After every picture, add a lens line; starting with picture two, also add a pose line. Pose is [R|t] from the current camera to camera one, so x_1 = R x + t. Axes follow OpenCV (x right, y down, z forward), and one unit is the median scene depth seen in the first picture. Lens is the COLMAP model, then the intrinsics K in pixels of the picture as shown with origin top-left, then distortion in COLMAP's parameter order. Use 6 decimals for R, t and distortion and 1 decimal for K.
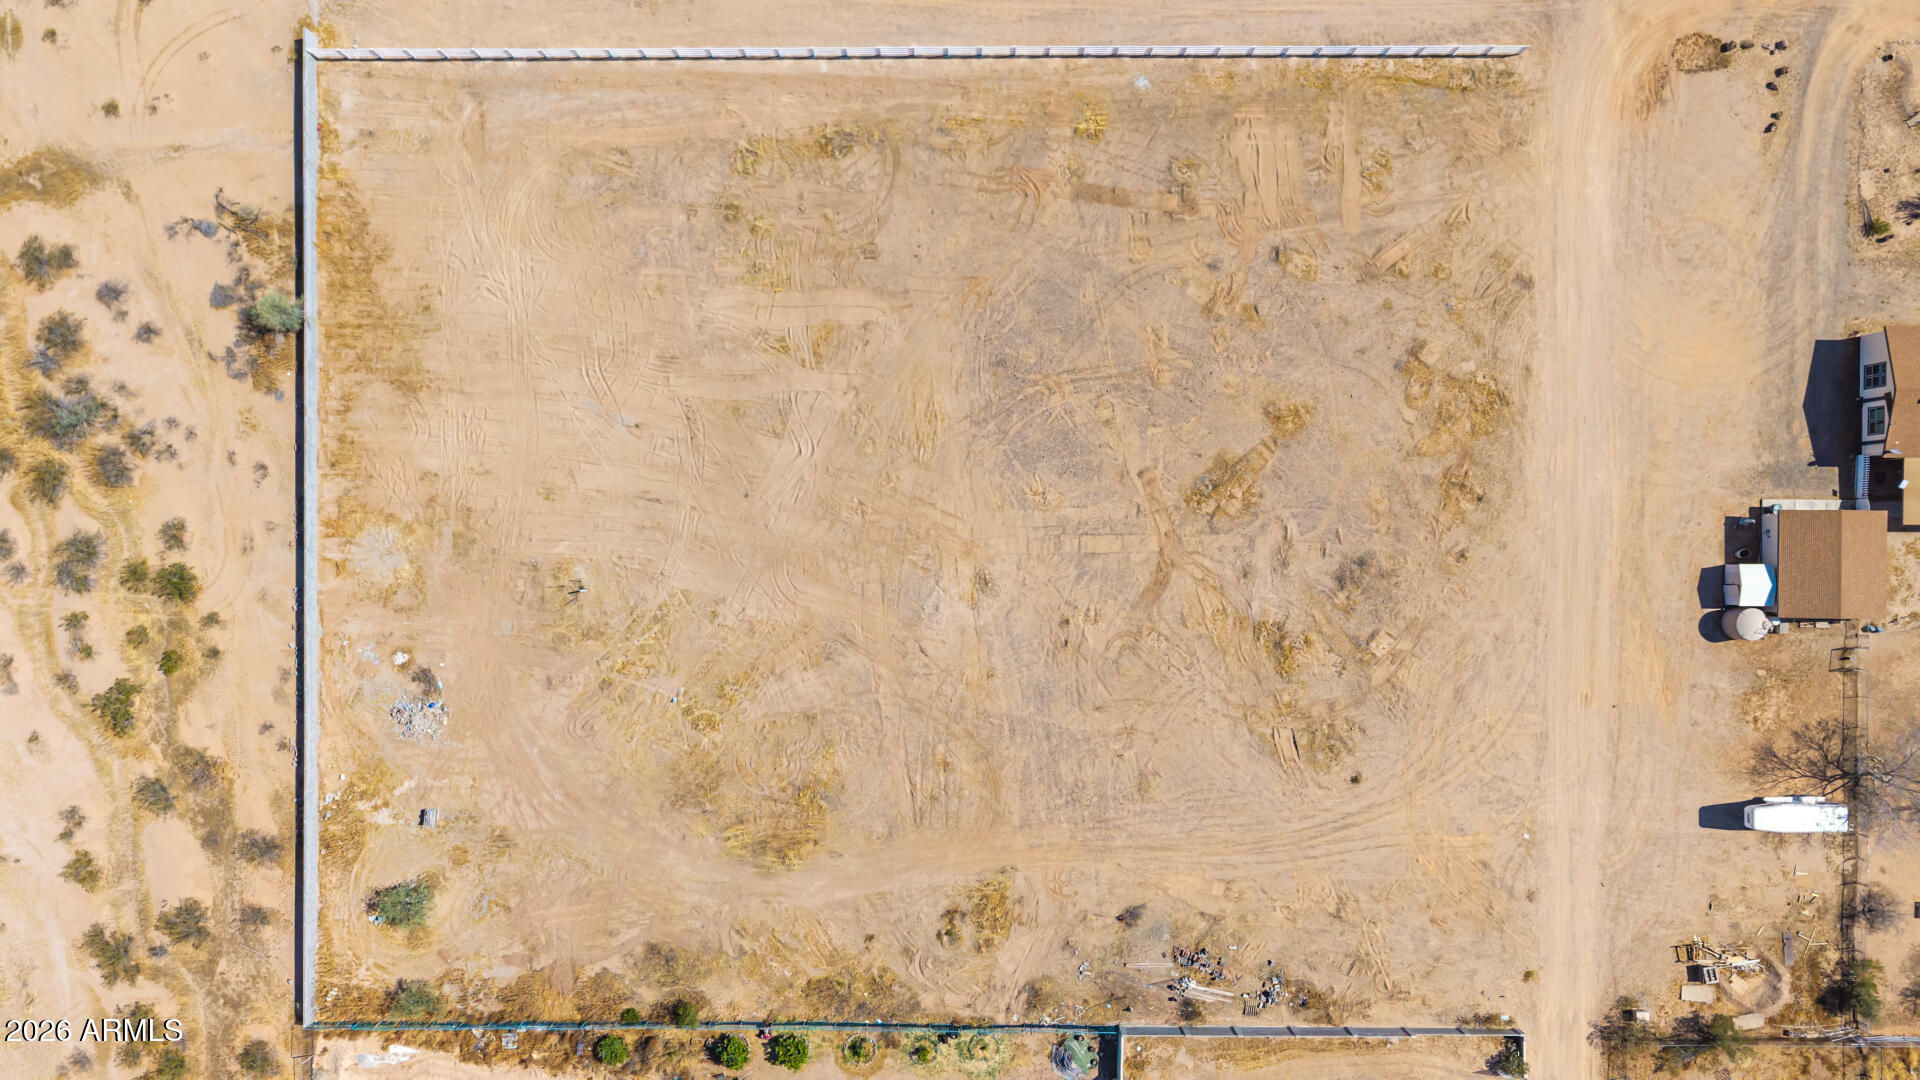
lens RADIAL K [[1274.3, 0, 960.0], [0, 1274.3, 540.0], [0, 0, 1]] dist [0.043901, -0.047674]
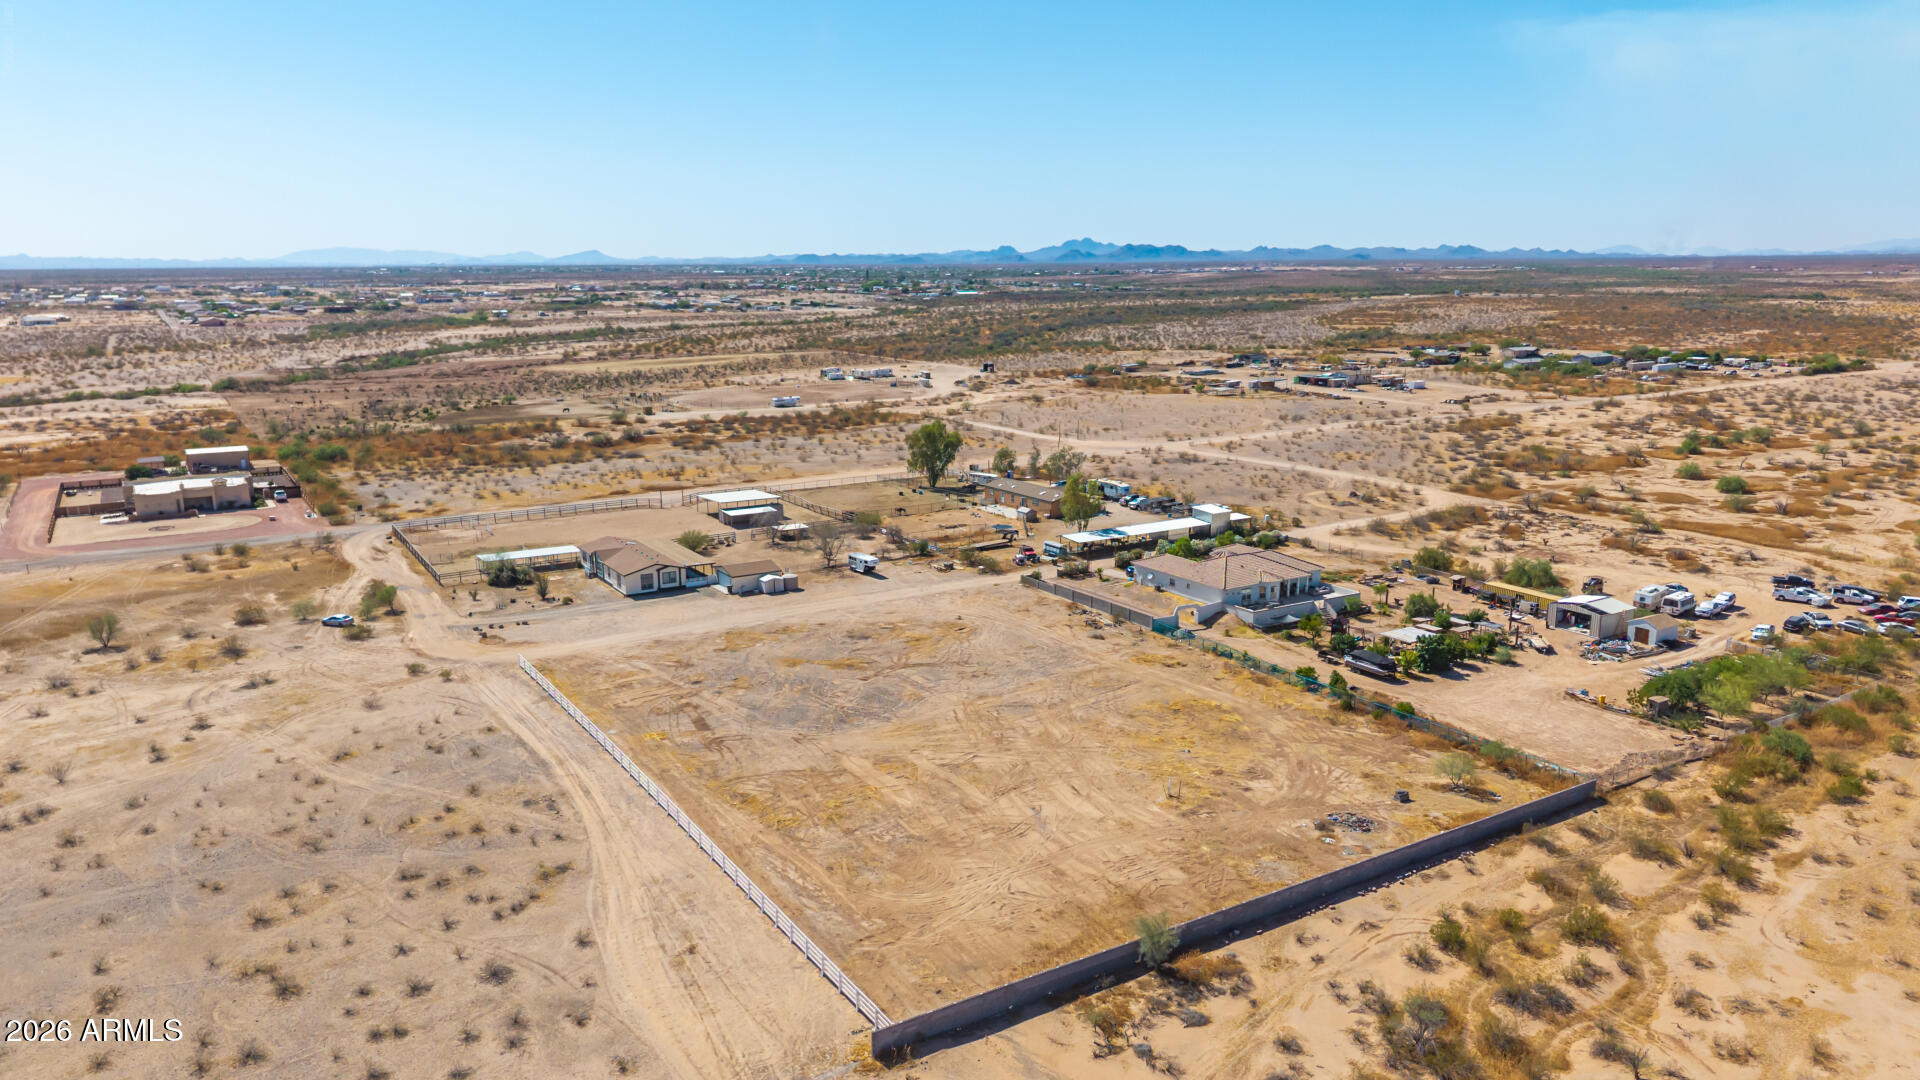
lens RADIAL K [[1302.9, 0, 960.9], [0, 1302.9, 481.0], [0, 0, 1]] dist [0.062484, -0.096615]
pose [[-0.537311, -0.132079, 0.832978, -1.170234], [0.843334, -0.094881, 0.528947, -0.746724], [0.009171, 0.986688, 0.162368, 0.506883]]
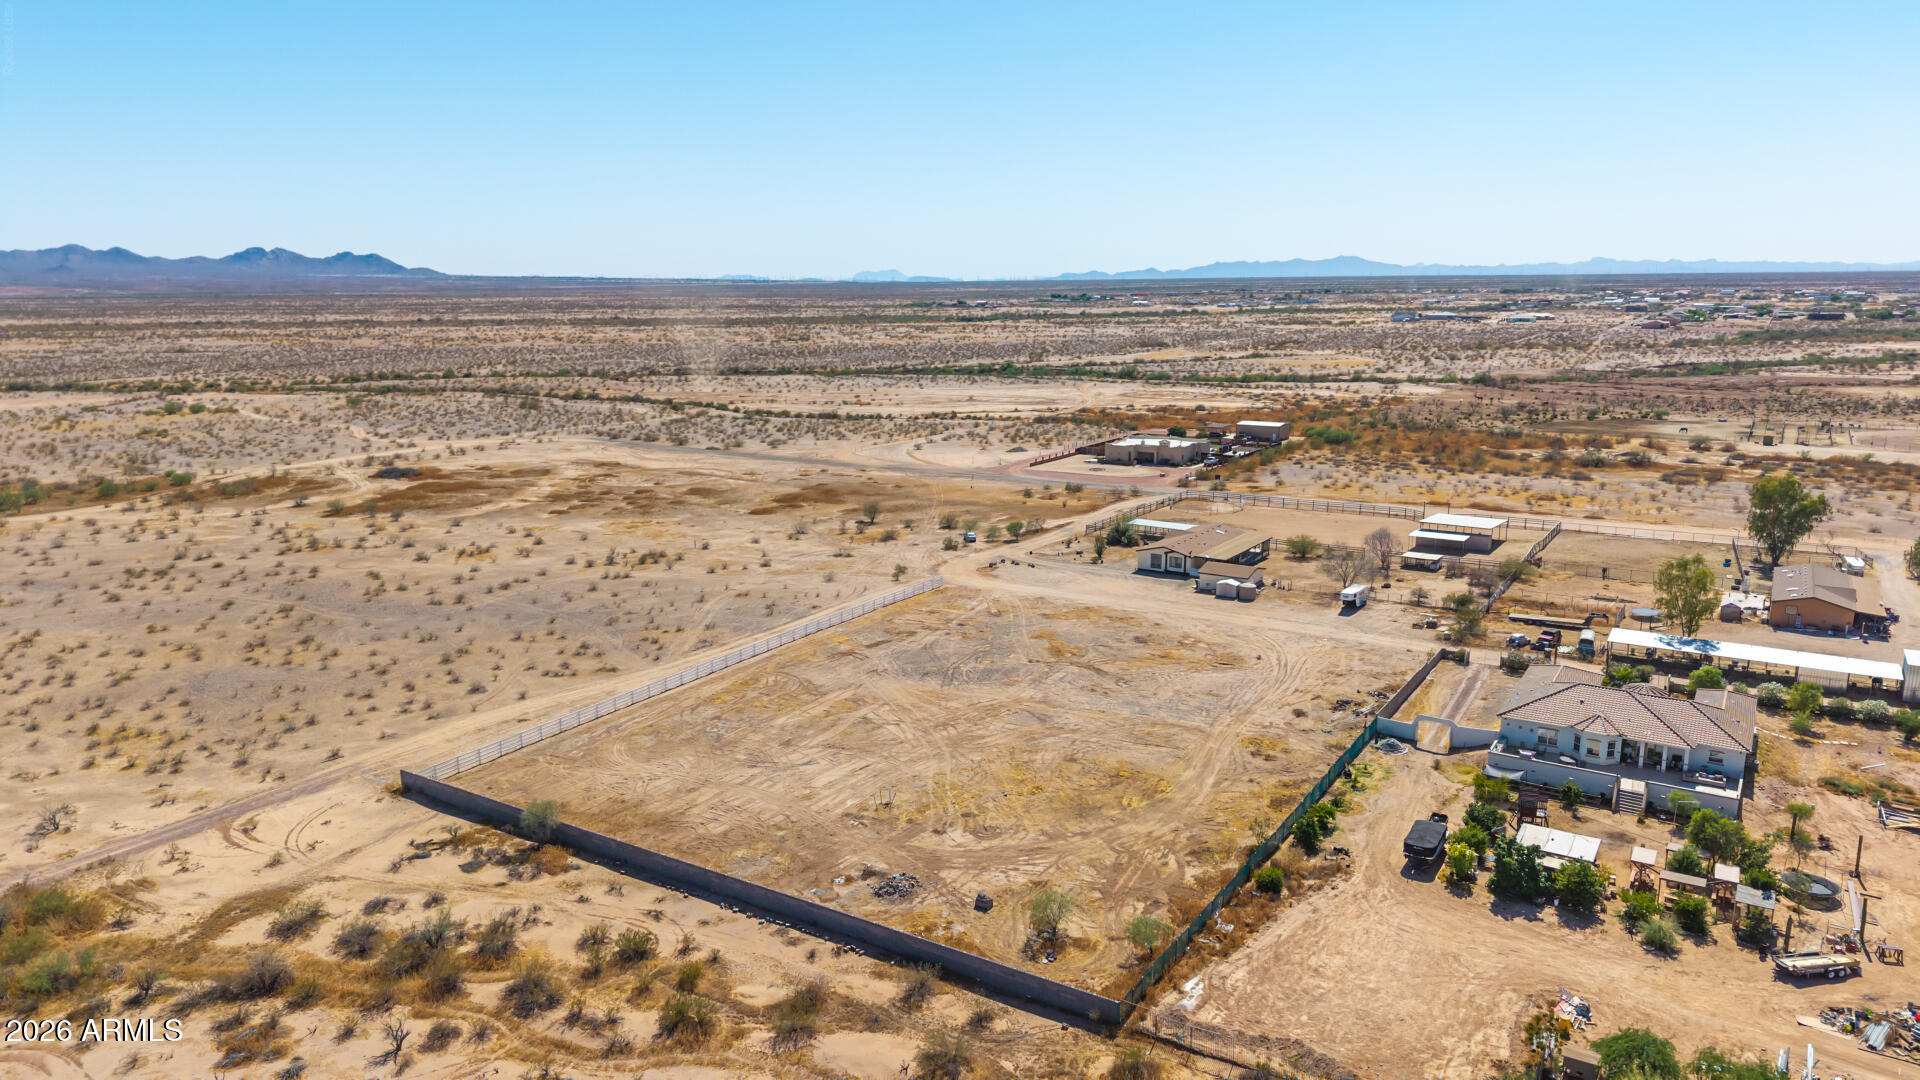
lens RADIAL K [[1274.3, 0, 960.0], [0, 1274.3, 540.0], [0, 0, 1]] dist [0.043901, -0.047674]
pose [[0.535489, -0.169120, 0.827436, -1.201366], [0.844507, 0.098216, -0.526462, 0.698372], [0.007768, 0.980690, 0.195417, 0.524345]]
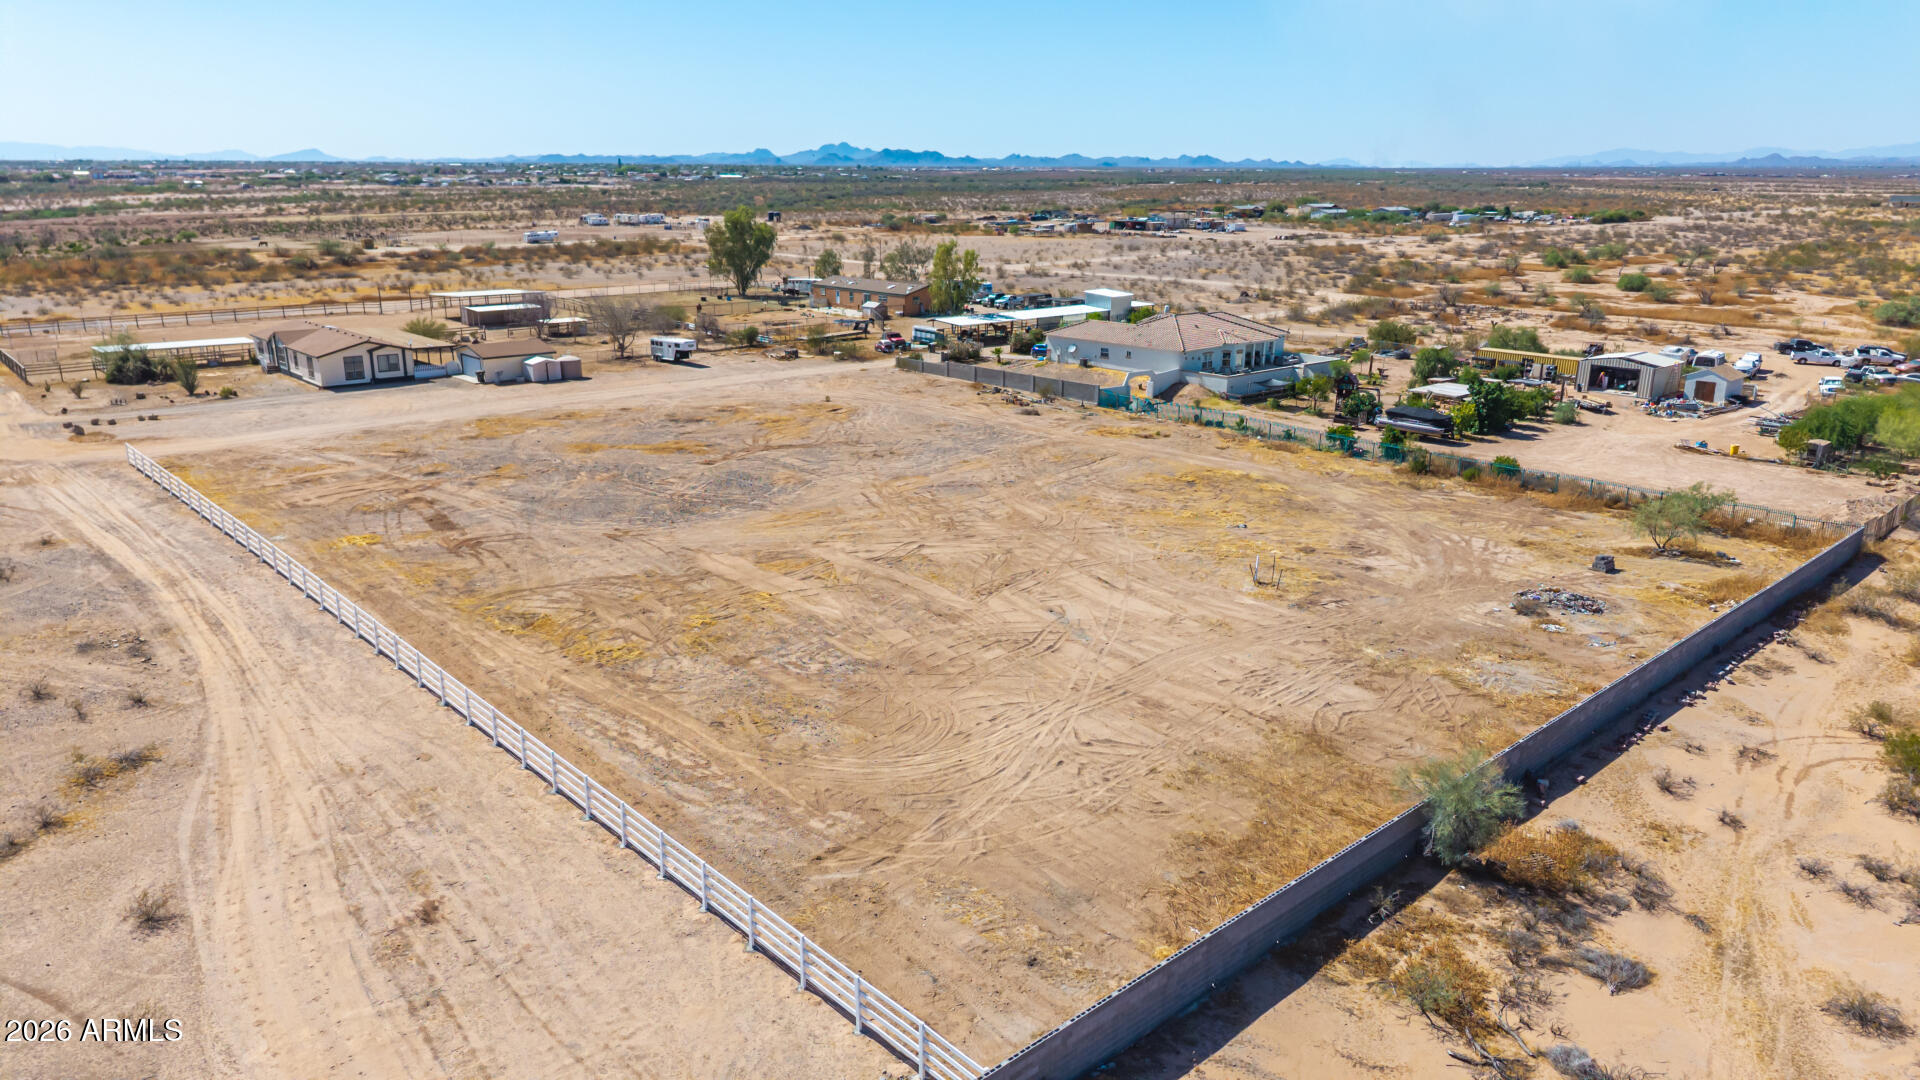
lens RADIAL K [[1250.0, 0, 953.7], [0, 1250.0, 609.8], [0, 0, 1]] dist [0.051443, -0.071512]
pose [[-0.676959, -0.242613, 0.694885, -0.676097], [0.736020, -0.223681, 0.638937, -0.548685], [0.000418, 0.943984, 0.329991, 0.777202]]
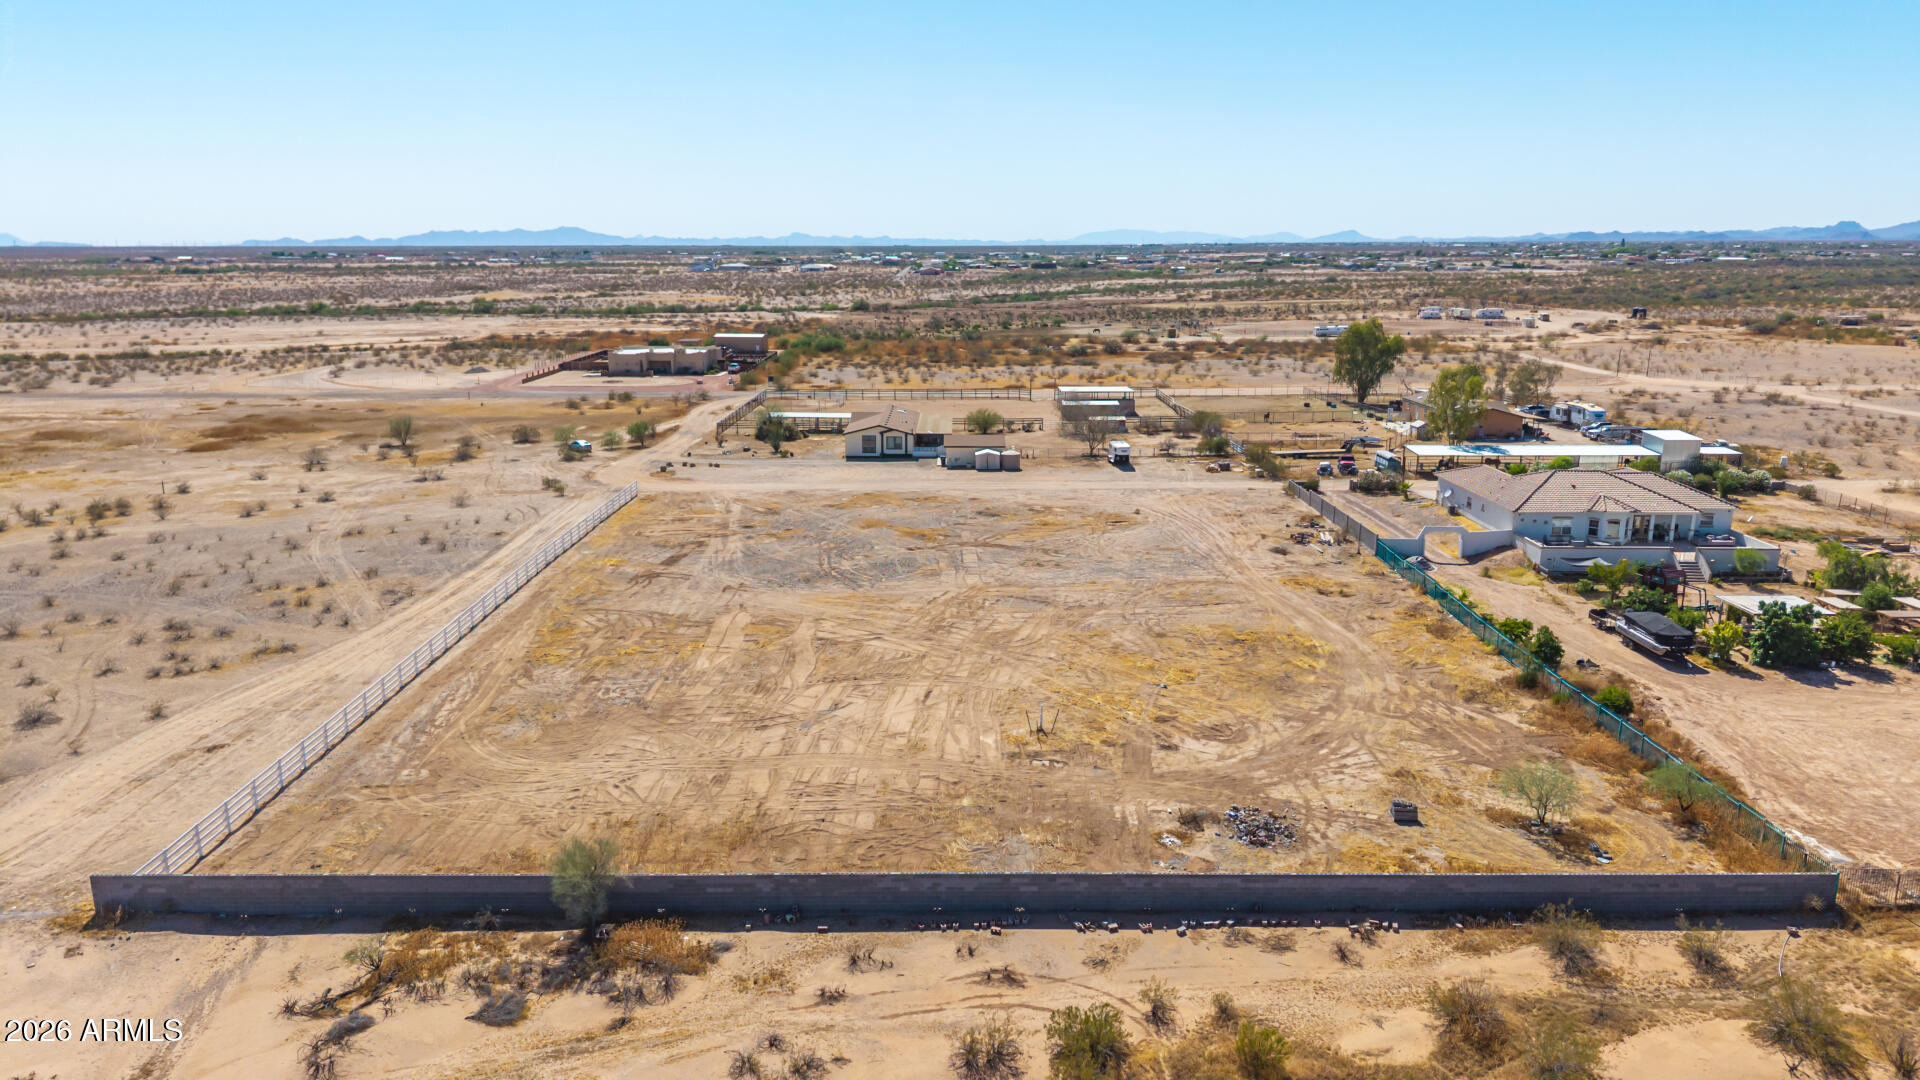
lens RADIAL K [[1274.3, 0, 960.0], [0, 1274.3, 540.0], [0, 0, 1]] dist [0.043901, -0.047674]
pose [[-0.010094, -0.220328, 0.975374, -1.018870], [0.999938, -0.006841, 0.008803, -0.016169], [0.004733, 0.975402, 0.220383, 0.716242]]
